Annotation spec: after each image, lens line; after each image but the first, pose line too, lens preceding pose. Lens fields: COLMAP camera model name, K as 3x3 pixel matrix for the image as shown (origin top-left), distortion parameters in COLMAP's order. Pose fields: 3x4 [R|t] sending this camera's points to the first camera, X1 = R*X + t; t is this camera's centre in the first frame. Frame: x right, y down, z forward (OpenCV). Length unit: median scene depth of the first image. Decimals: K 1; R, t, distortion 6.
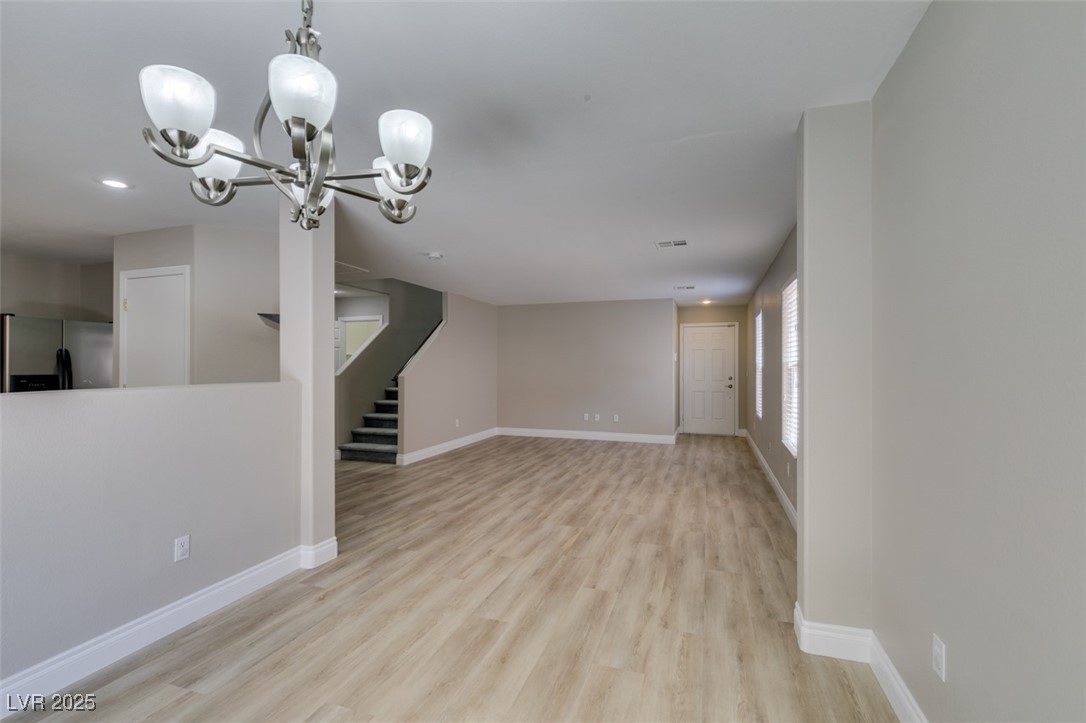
lens RADIAL K [[483.3, 0, 537.6], [0, 483.3, 362.9], [0, 0, 1]] dist [0.003230, -0.000577]
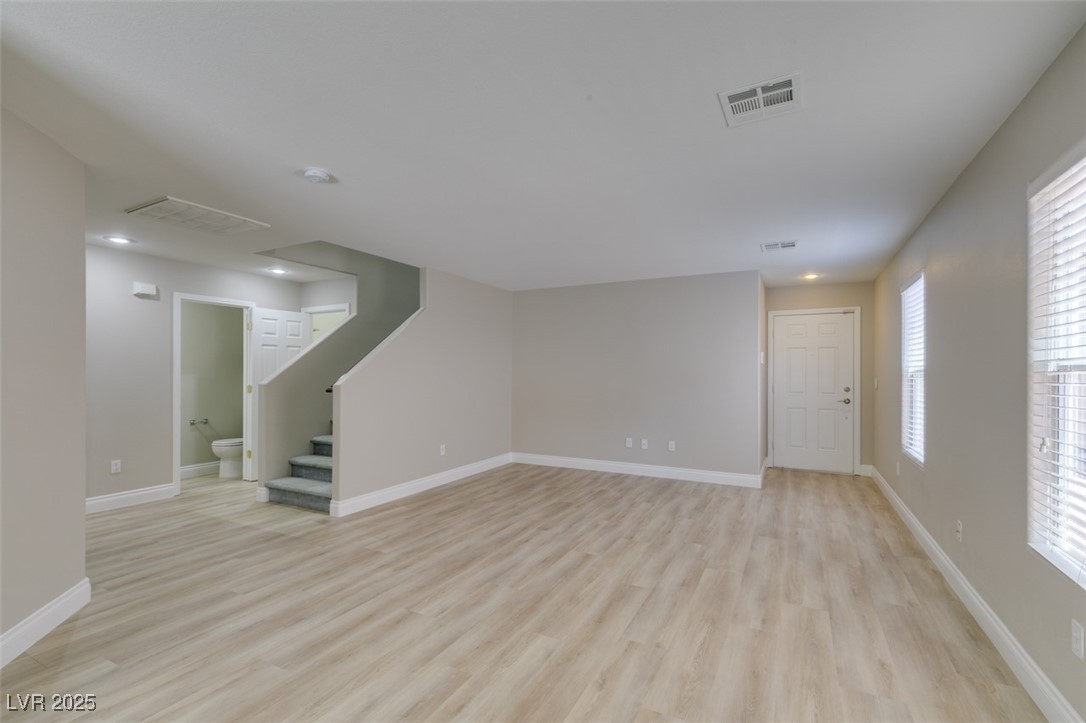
lens RADIAL K [[483.3, 0, 541.0], [0, 483.3, 370.7], [0, 0, 1]] dist [0.003230, -0.000577]
pose [[0.989265, 0.000355, -0.146129, 0.101467], [0.000285, 0.999990, 0.004358, 0.003752], [0.146129, -0.004353, 0.989256, 0.370619]]
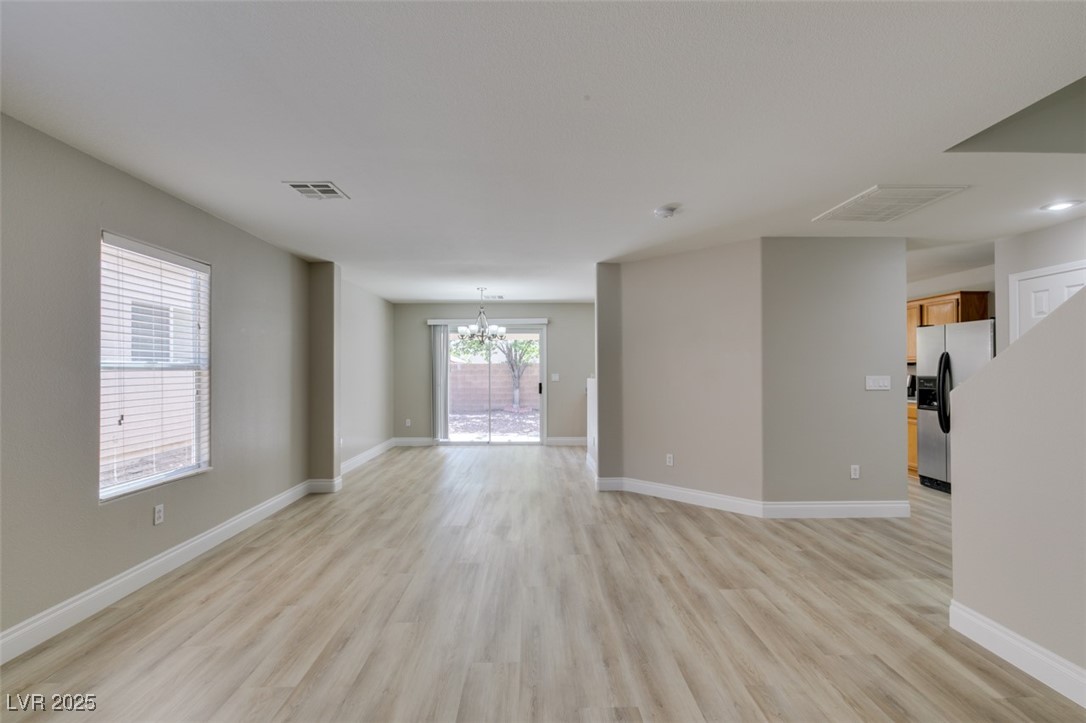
lens RADIAL K [[483.3, 0, 543.0], [0, 483.3, 365.4], [0, 0, 1]] dist [0.003230, -0.000577]
pose [[-0.934753, -0.001733, -0.355294, 0.160142], [0.005585, 0.999793, -0.019570, 0.011976], [0.355254, -0.020278, -0.934550, 1.242808]]
